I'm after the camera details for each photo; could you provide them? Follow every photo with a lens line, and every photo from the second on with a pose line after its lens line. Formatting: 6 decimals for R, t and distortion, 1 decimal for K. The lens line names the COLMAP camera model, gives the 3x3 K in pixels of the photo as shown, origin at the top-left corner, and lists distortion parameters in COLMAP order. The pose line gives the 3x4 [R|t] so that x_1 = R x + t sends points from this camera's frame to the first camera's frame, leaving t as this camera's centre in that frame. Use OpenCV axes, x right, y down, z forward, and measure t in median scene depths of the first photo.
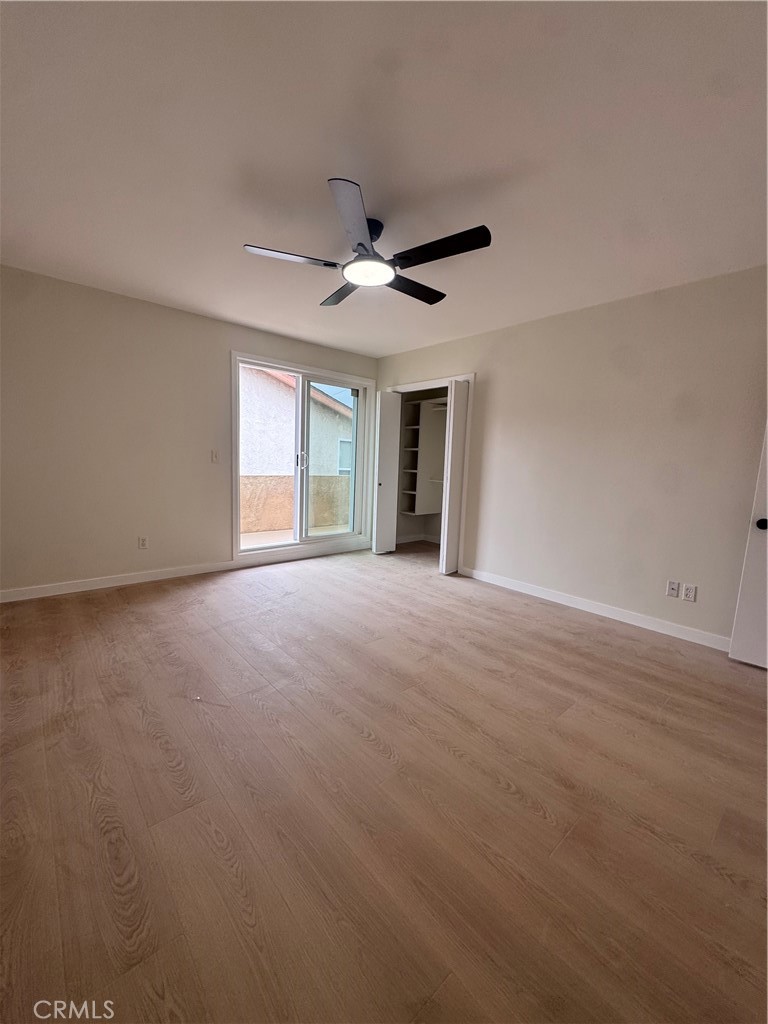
lens RADIAL K [[409.3, 0, 385.7], [0, 409.3, 510.3], [0, 0, 1]] dist [0.000408, -0.000065]
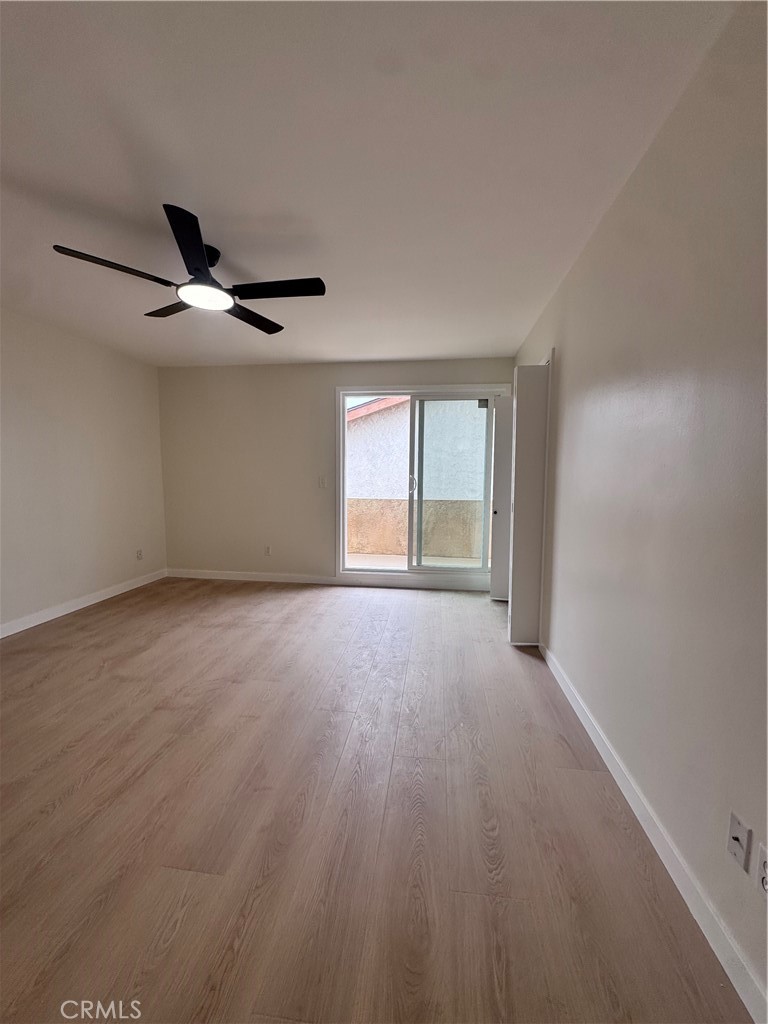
lens RADIAL K [[412.4, 0, 384.1], [0, 412.4, 504.7], [0, 0, 1]] dist [0.001488, 0.000269]
pose [[0.652310, 0.021240, -0.757654, 0.656420], [-0.078262, 0.996152, -0.039455, -0.042359], [0.753901, 0.085033, 0.651462, 0.453291]]
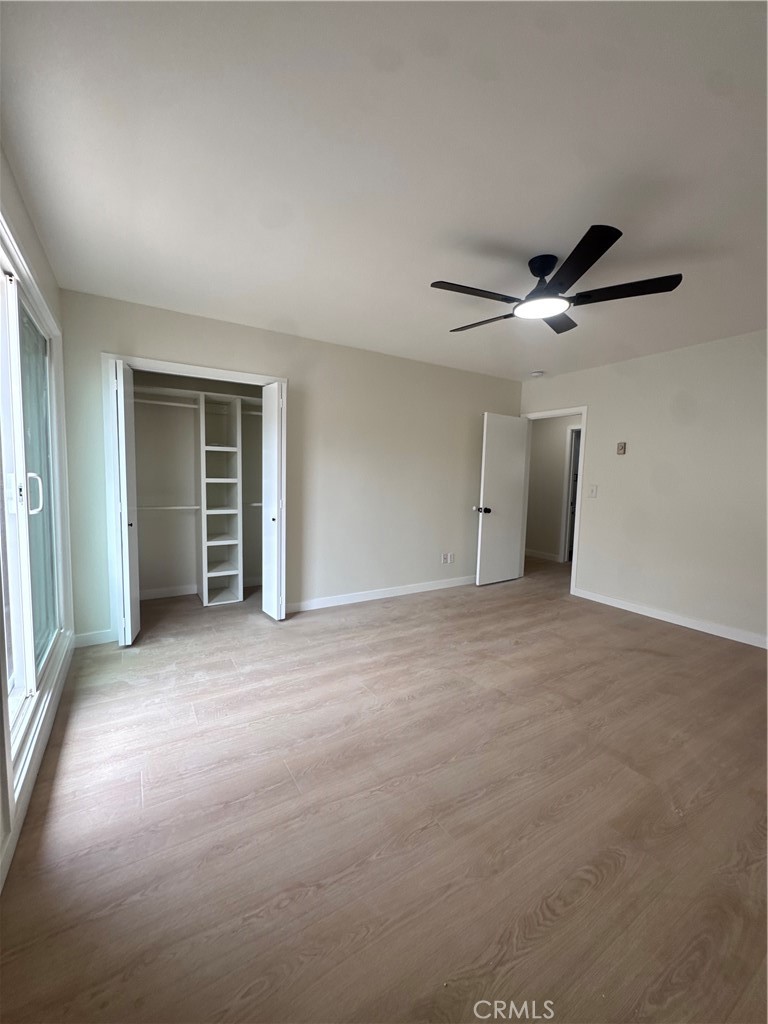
lens RADIAL K [[408.1, 0, 382.8], [0, 408.1, 511.8], [0, 0, 1]] dist [-0.003691, 0.000262]
pose [[0.174555, -0.116464, 0.977736, -0.732288], [0.109646, 0.989104, 0.098243, -0.142142], [-0.978524, 0.090056, 0.185422, 0.795089]]
